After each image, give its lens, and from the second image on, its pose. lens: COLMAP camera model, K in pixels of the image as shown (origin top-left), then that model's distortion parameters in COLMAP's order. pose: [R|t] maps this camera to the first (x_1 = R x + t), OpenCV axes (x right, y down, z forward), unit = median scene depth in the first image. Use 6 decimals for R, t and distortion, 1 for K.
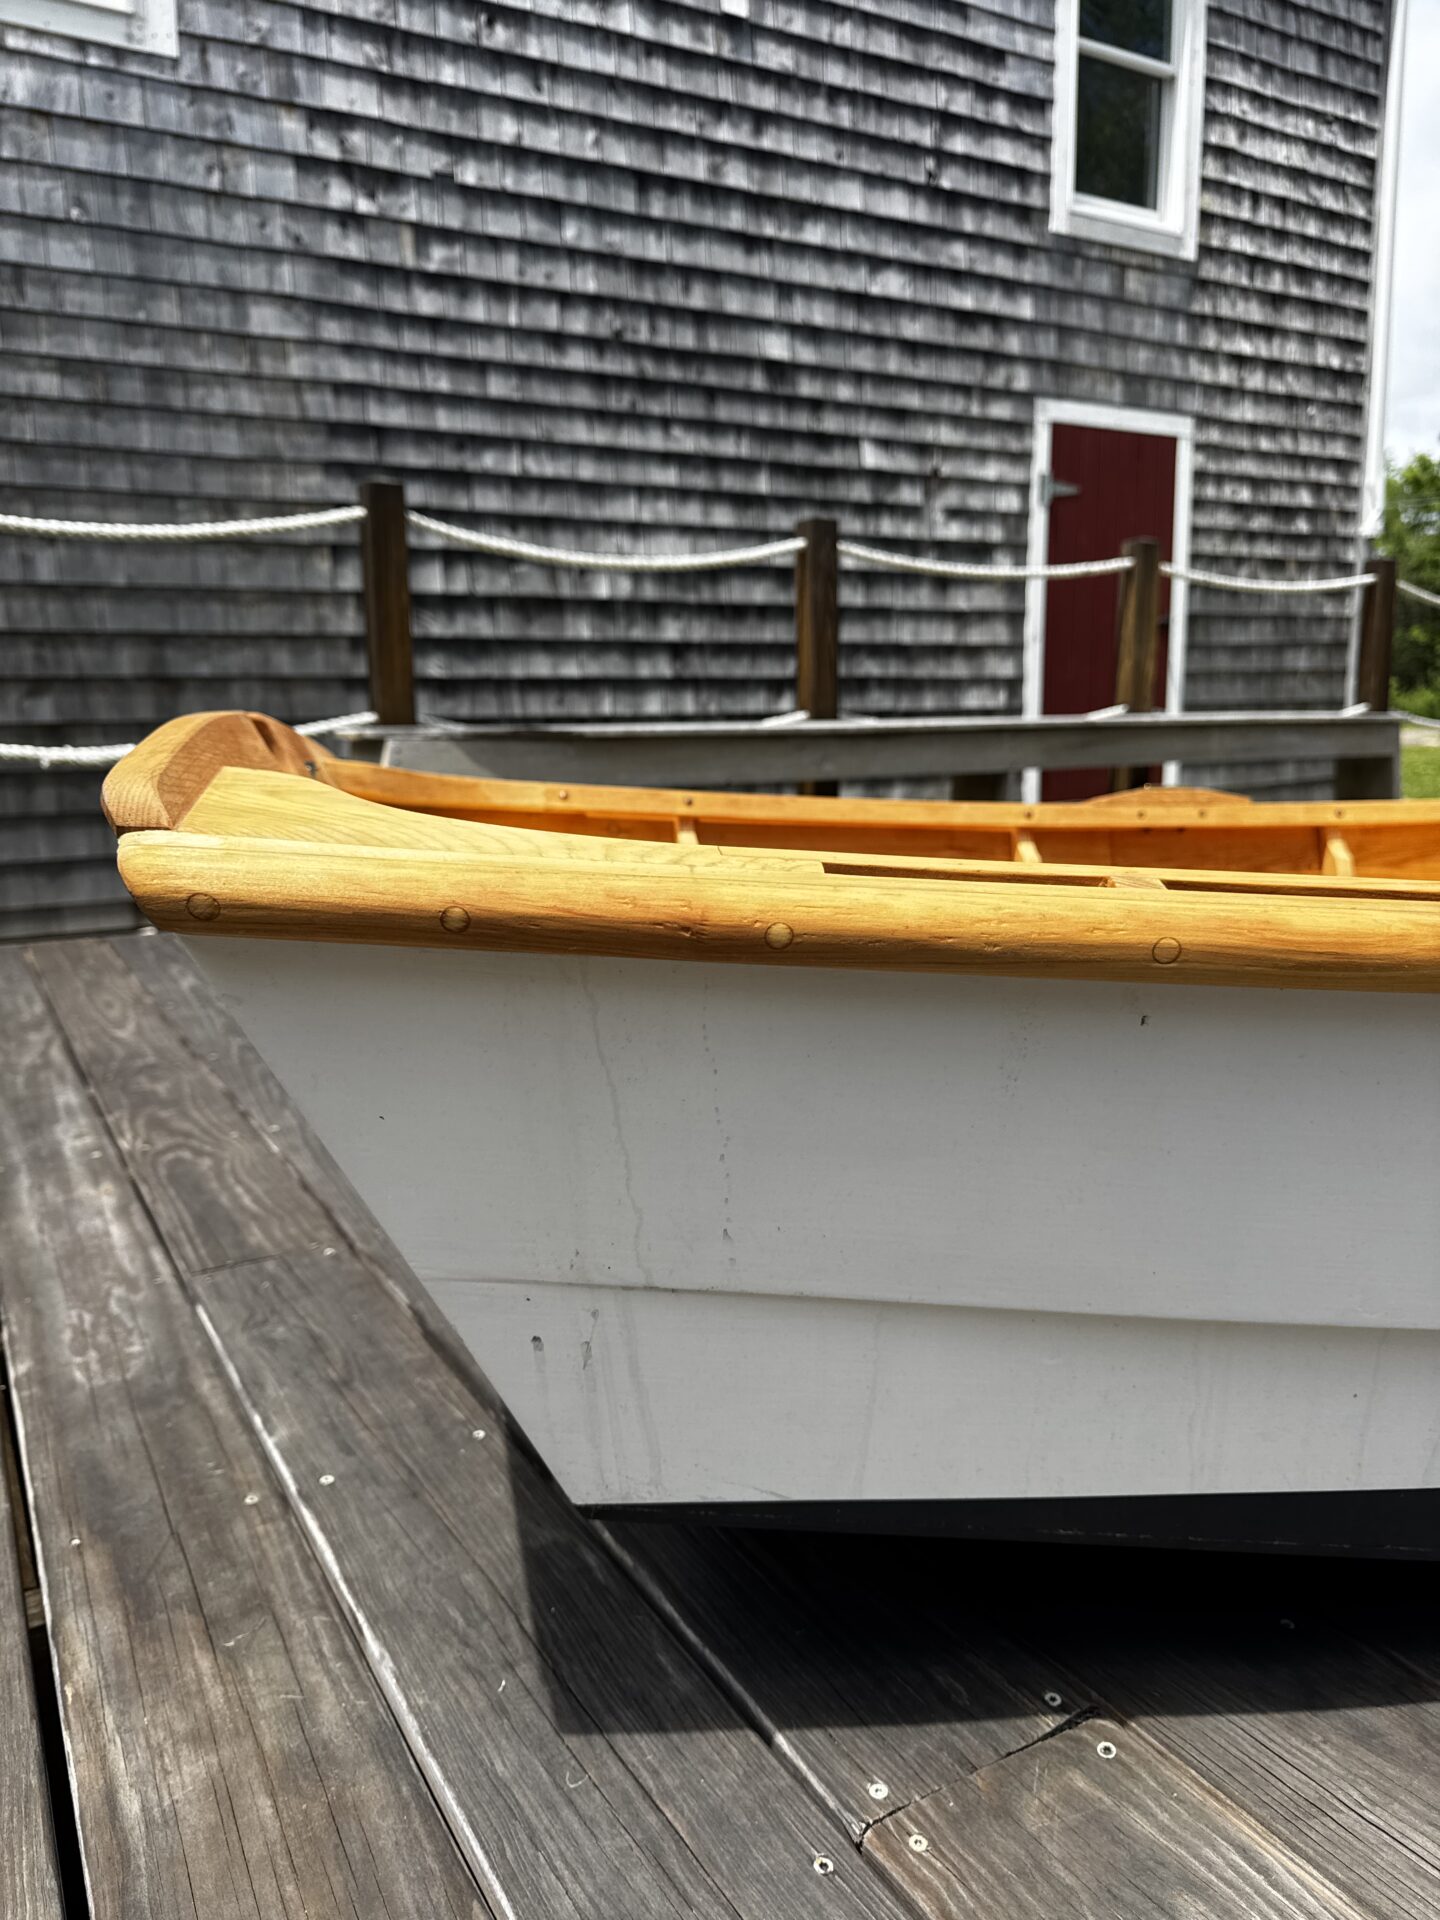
lens RADIAL K [[1401.0, 0, 720.0], [0, 1401.0, 960.0], [0, 0, 1]] dist [-0.013791, 0.005459]
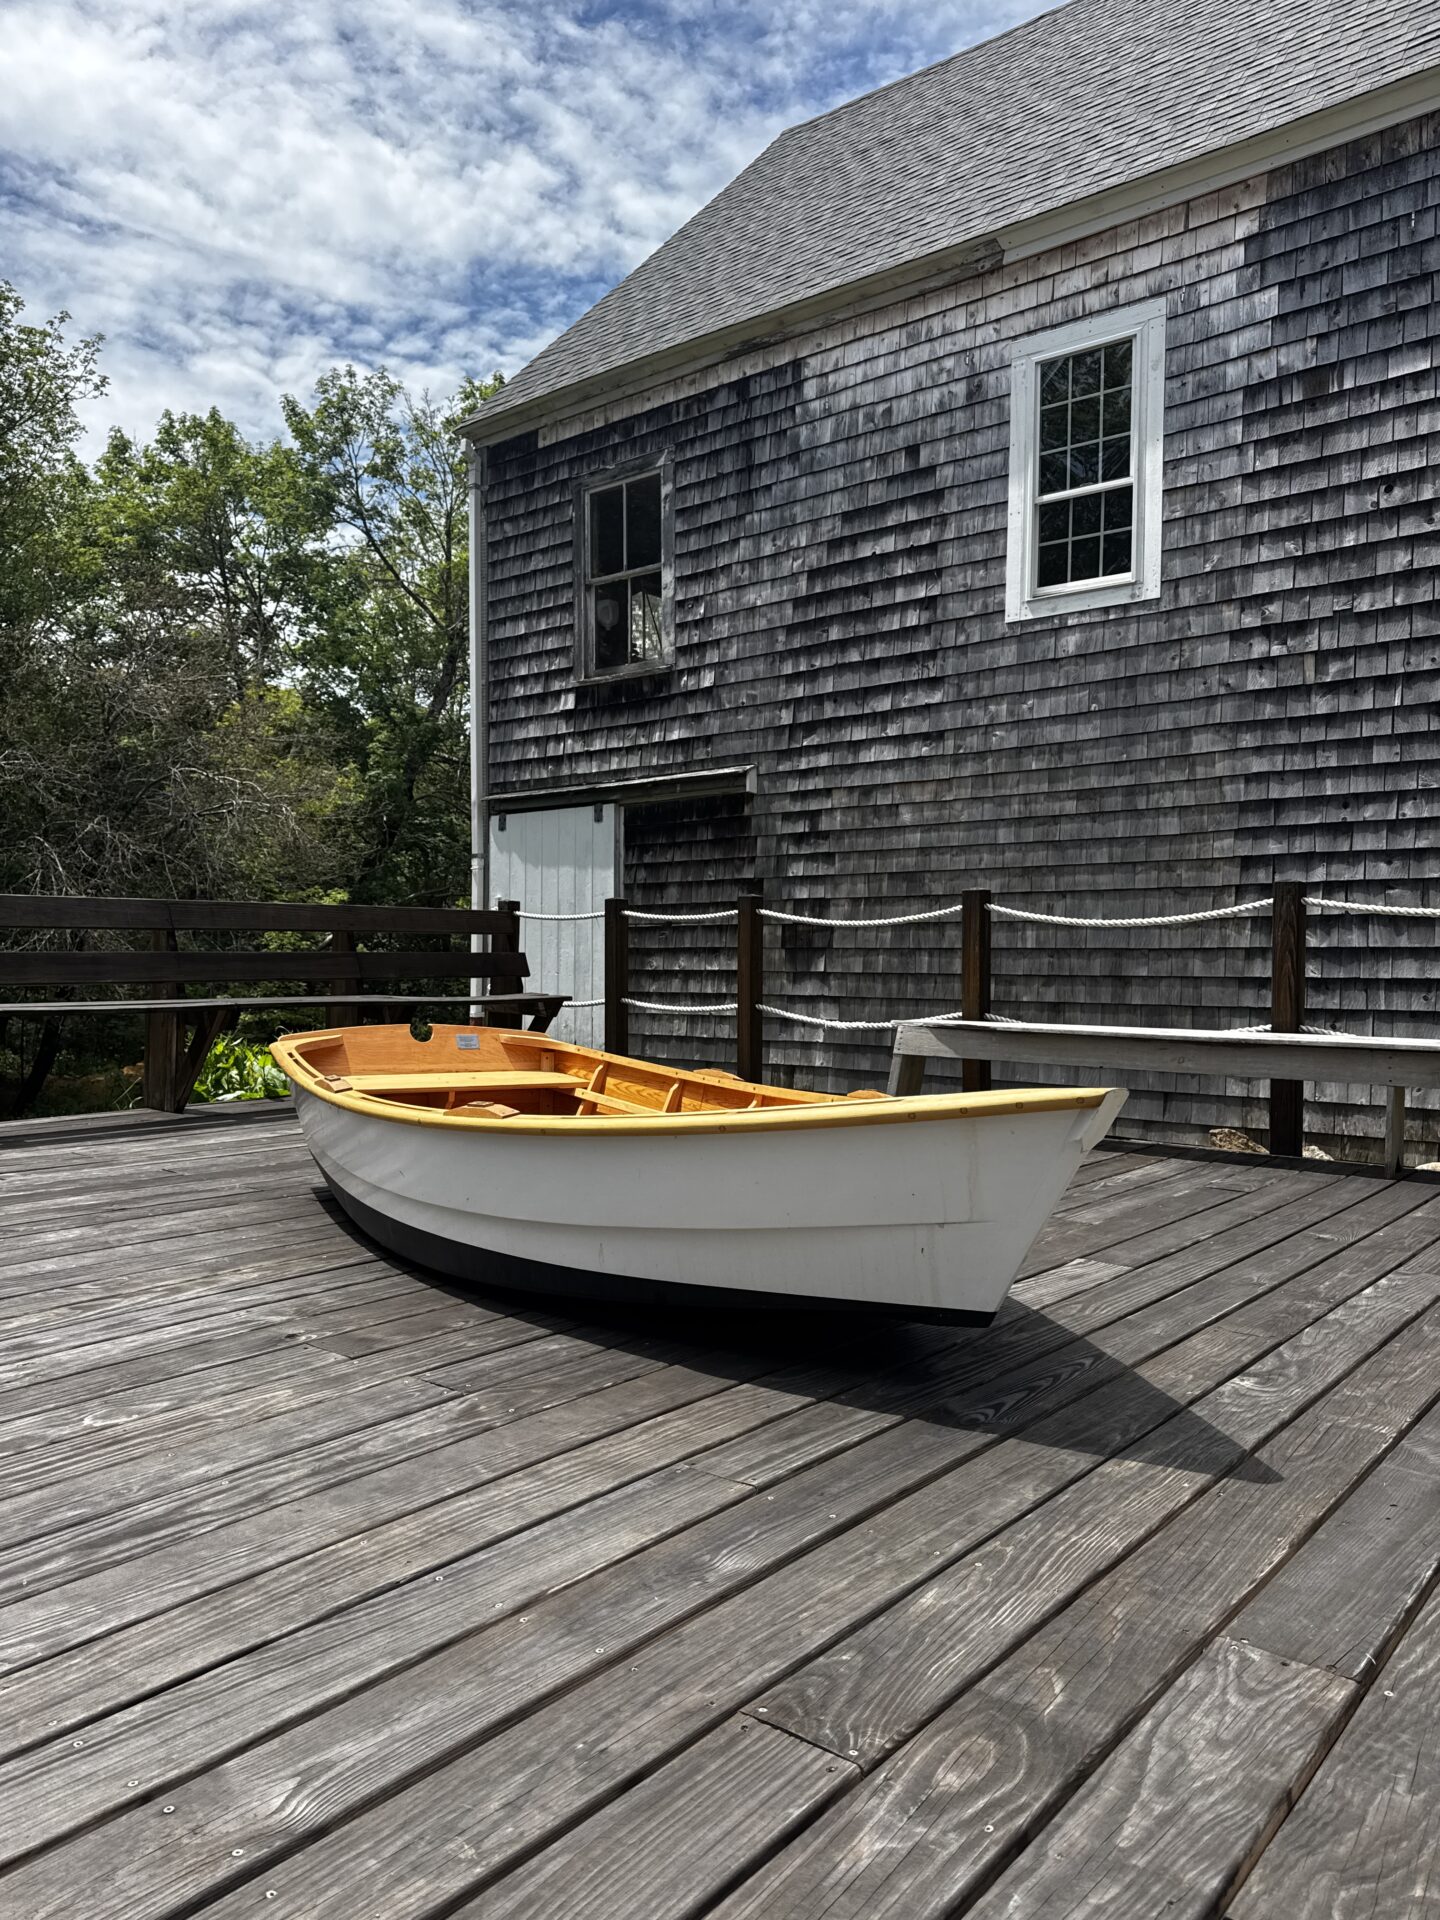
lens RADIAL K [[1339.3, 0, 717.0], [0, 1339.3, 970.6], [0, 0, 1]] dist [0.181471, -0.368037]
pose [[0.355532, 0.023823, -0.934361, 0.707466], [-0.176131, 0.983473, -0.041944, -0.053553], [0.917919, 0.179482, 0.353852, 0.039398]]
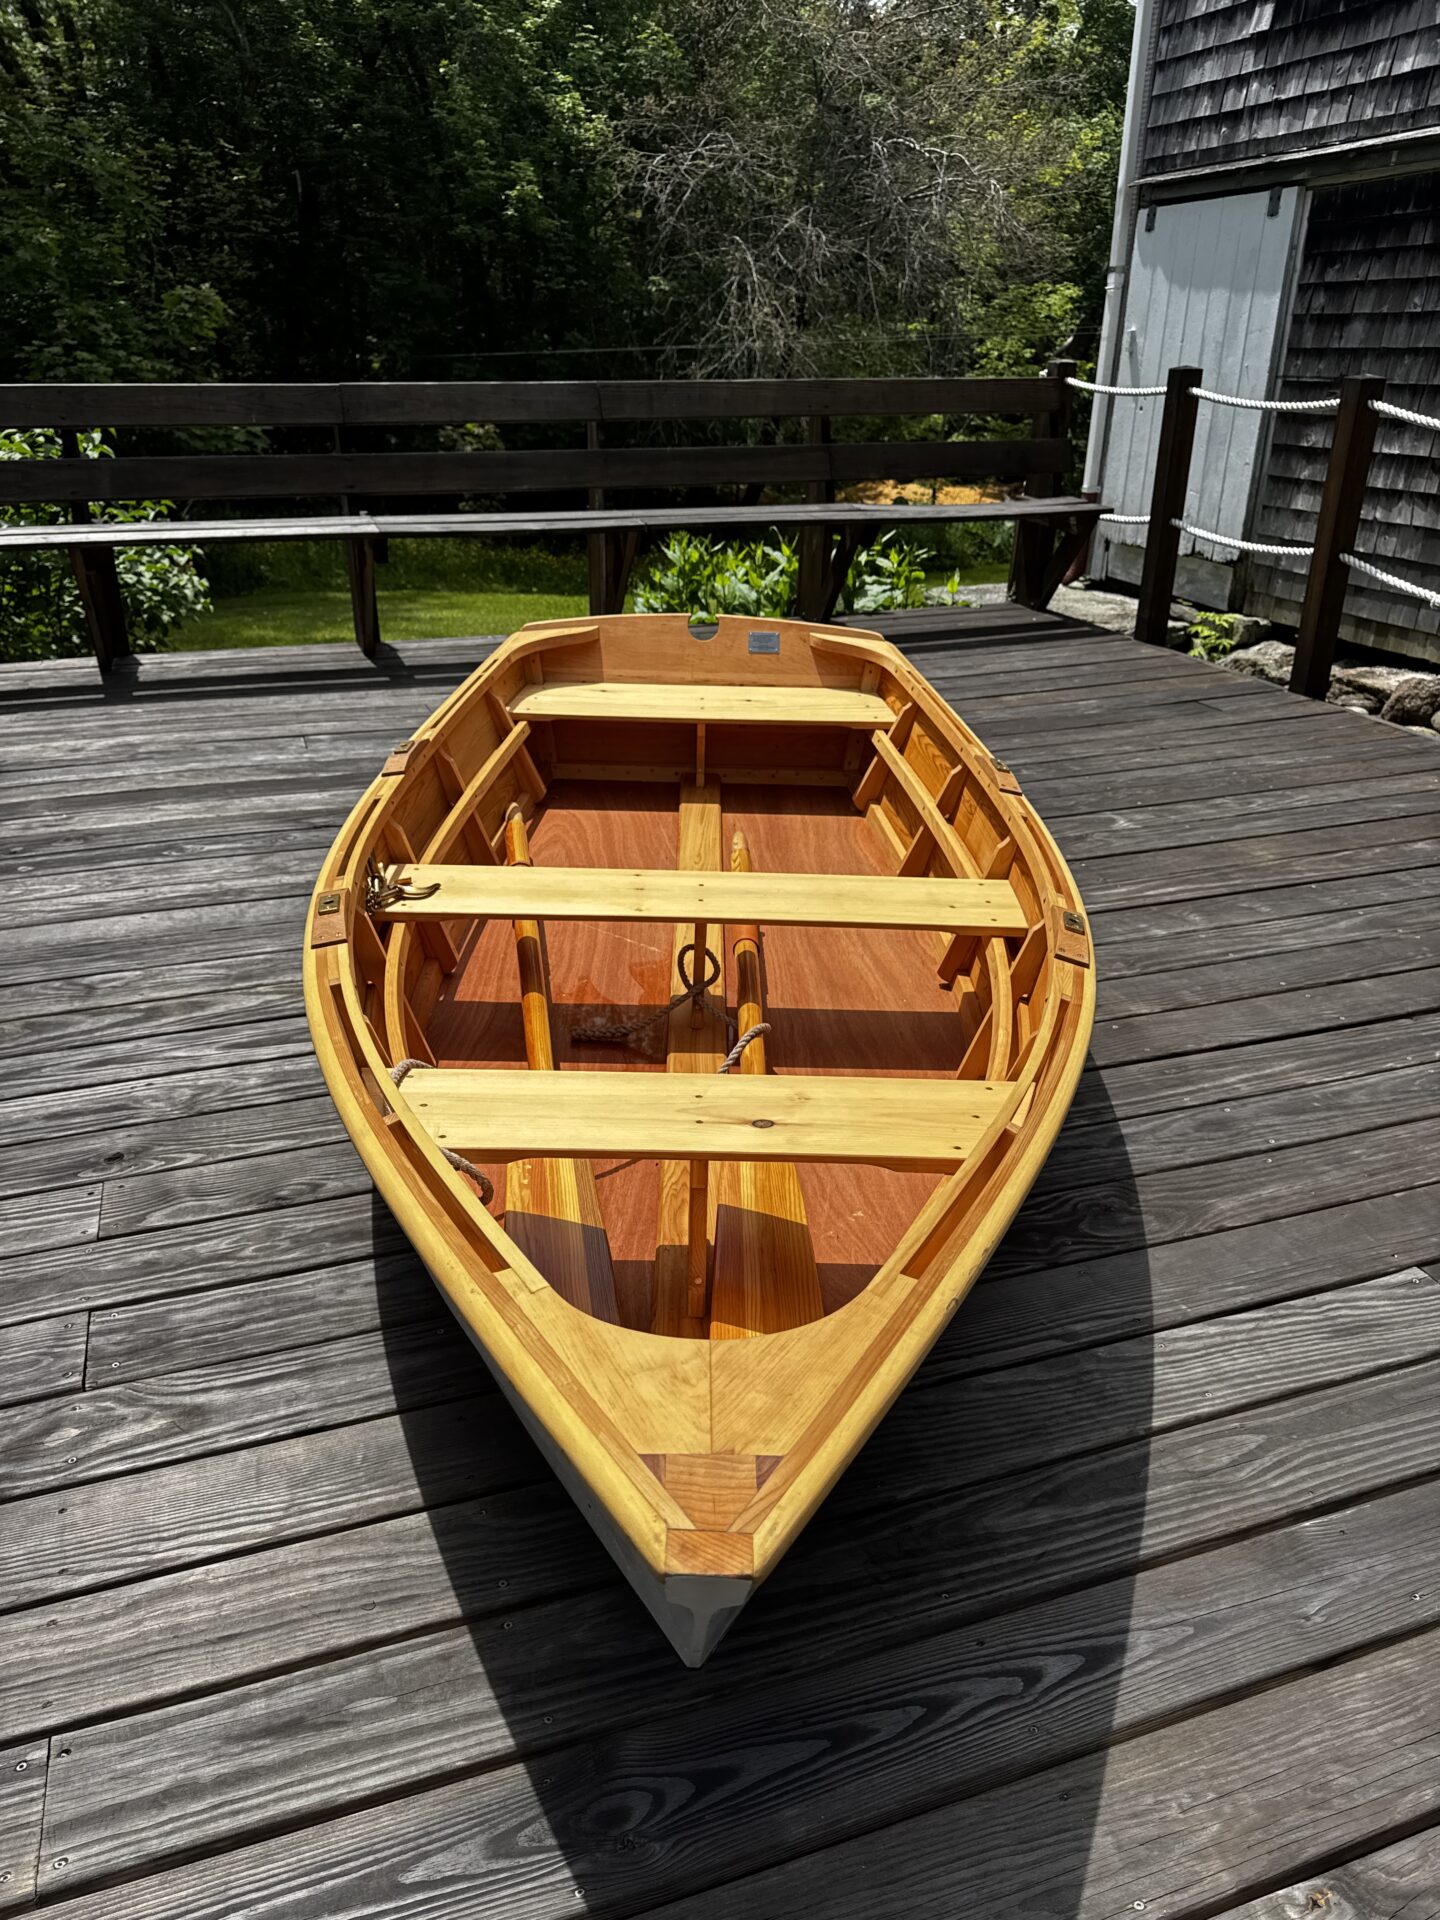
lens RADIAL K [[1373.7, 0, 720.2], [0, 1373.7, 956.2], [0, 0, 1]] dist [0.022153, -0.022200]
pose [[-0.180146, 0.412325, -0.893049, 0.520105], [-0.181198, 0.878454, 0.442137, -0.156419], [0.966806, 0.241468, -0.083538, 0.249175]]
